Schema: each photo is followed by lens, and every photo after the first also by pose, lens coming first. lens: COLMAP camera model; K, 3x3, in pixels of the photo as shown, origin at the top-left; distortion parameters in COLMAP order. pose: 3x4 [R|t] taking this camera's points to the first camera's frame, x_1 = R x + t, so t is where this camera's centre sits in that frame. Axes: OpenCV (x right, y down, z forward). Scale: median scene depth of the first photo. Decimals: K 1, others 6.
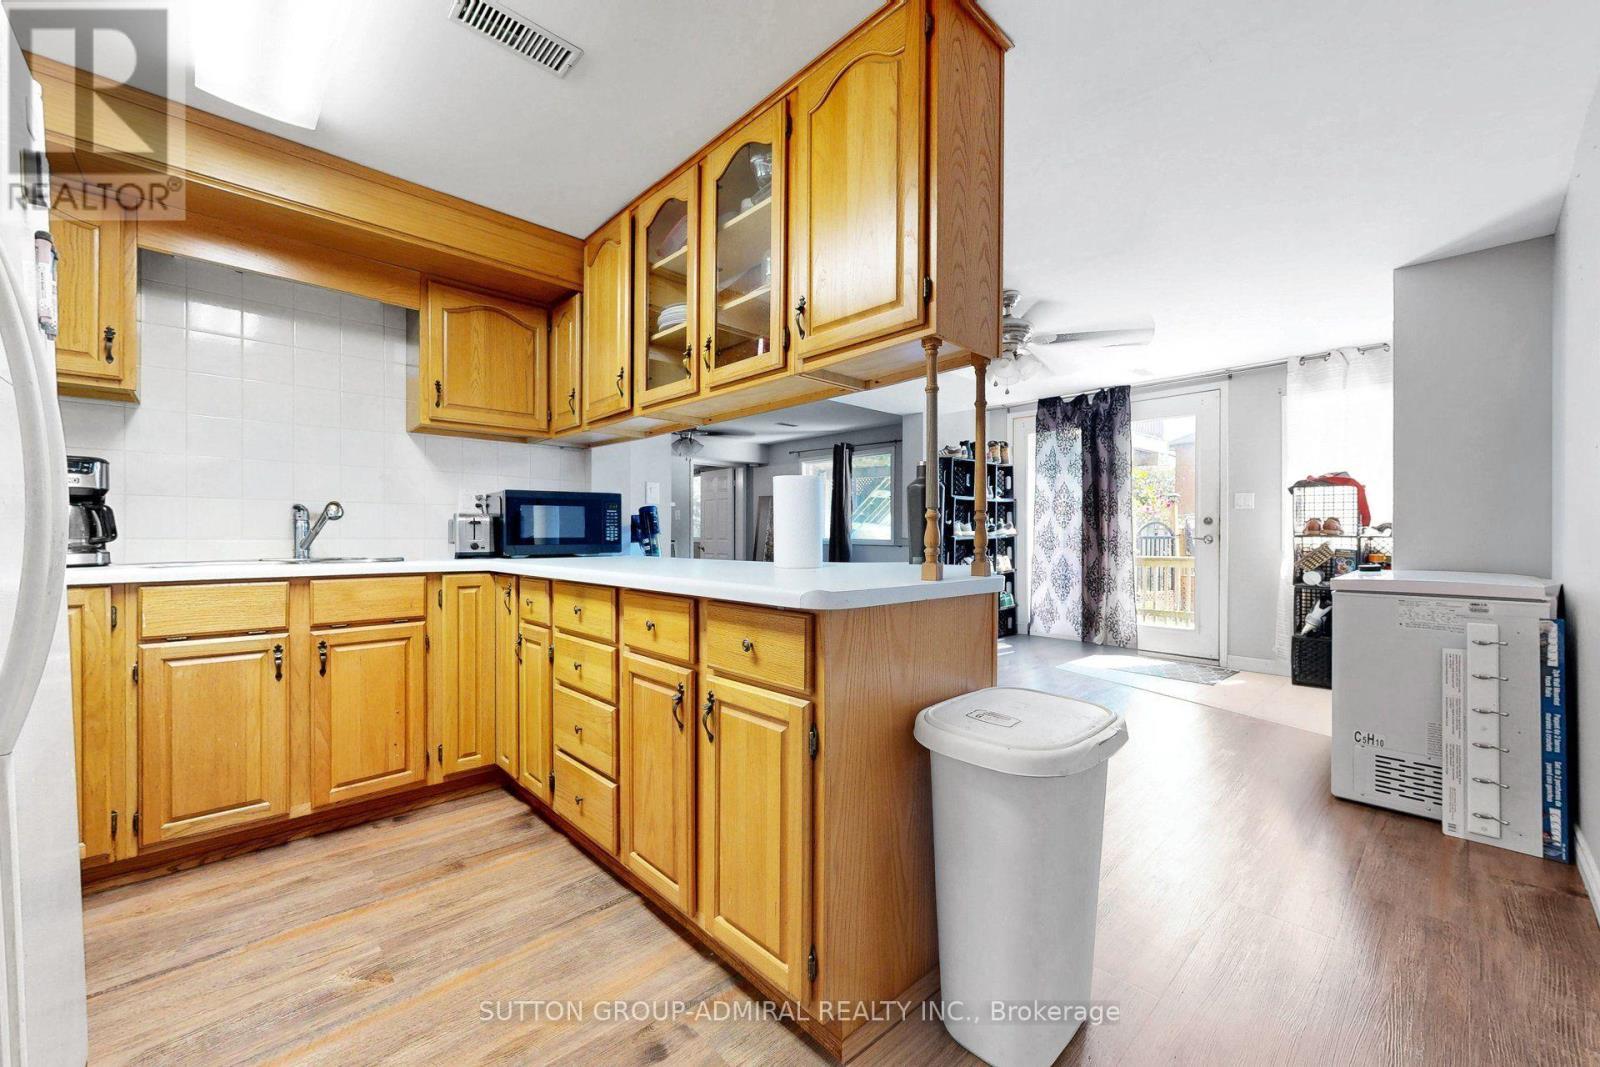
lens RADIAL K [[785.1, 0, 736.2], [0, 785.1, 540.3], [0, 0, 1]] dist [0.004273, 0.000193]
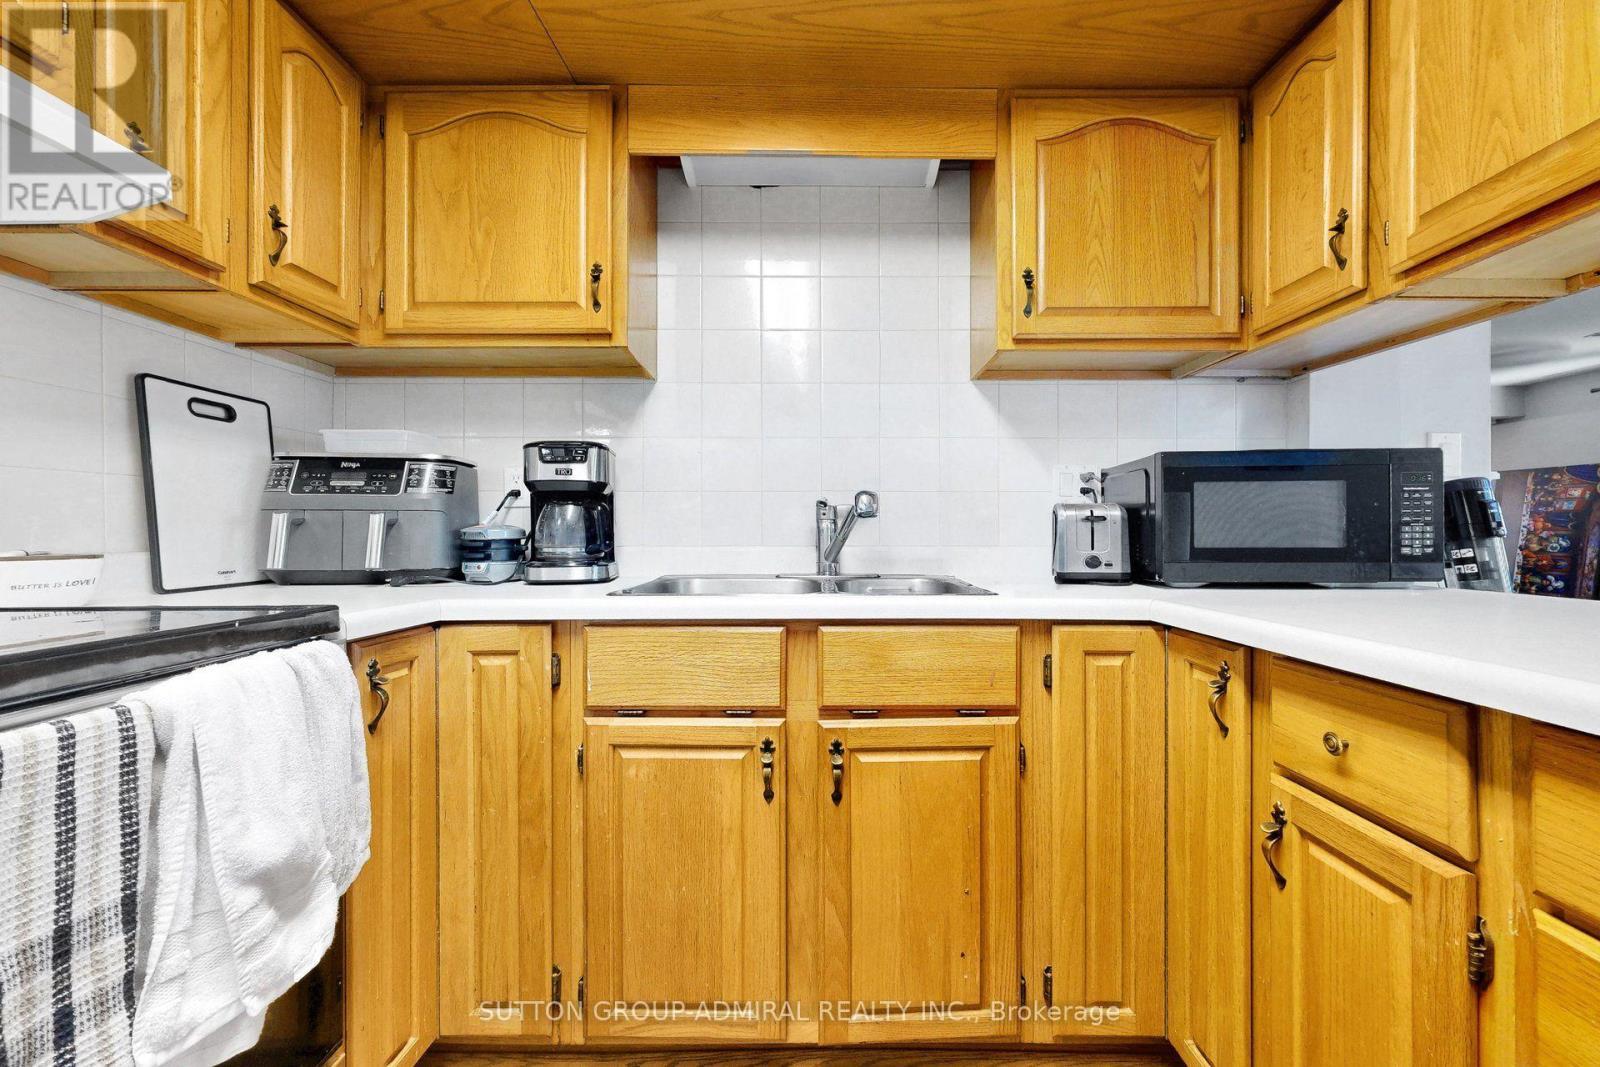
lens RADIAL K [[648.1, 0, 800.0], [0, 648.1, 533.5], [0, 0, 1]] dist [-0.008081, 0.000231]
pose [[0.814942, -0.001776, -0.579540, -0.269817], [-0.000263, 0.999994, -0.003435, -0.012357], [0.579542, 0.002952, 0.814937, 0.582056]]
